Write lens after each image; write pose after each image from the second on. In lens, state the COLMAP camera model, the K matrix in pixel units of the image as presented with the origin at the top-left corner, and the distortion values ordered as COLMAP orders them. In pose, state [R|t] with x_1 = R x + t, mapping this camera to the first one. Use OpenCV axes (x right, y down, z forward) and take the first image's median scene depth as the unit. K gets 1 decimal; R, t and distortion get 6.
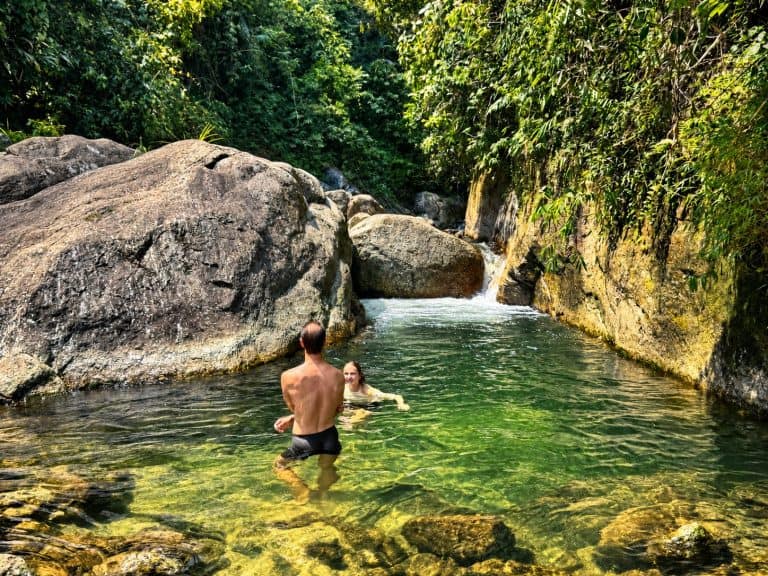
lens RADIAL K [[776.9, 0, 384.0], [0, 776.9, 288.0], [0, 0, 1]] dist [0.106525, -0.296657]
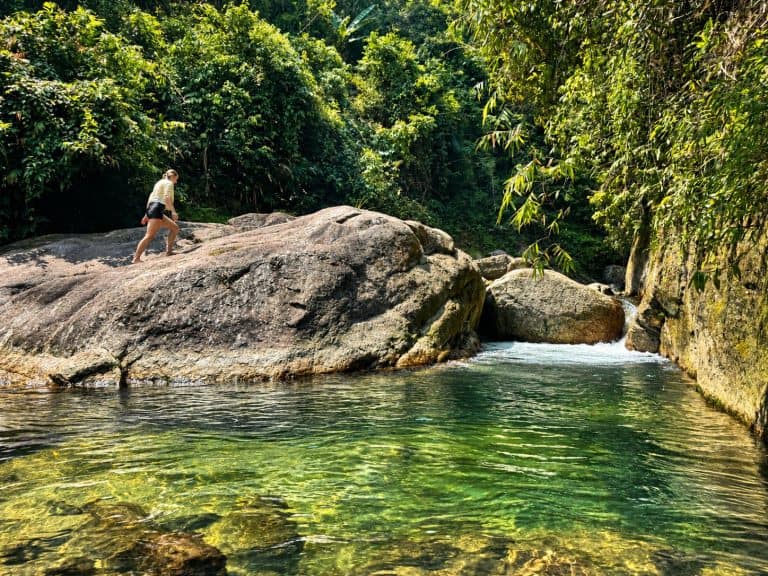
lens RADIAL K [[554.7, 0, 384.0], [0, 554.7, 288.0], [0, 0, 1]] dist [0.109756, -0.099752]
pose [[0.911974, -0.006284, -0.410199, 0.205001], [-0.043108, 0.992879, -0.111051, 0.045285], [0.407976, 0.118959, 0.905210, 0.238429]]
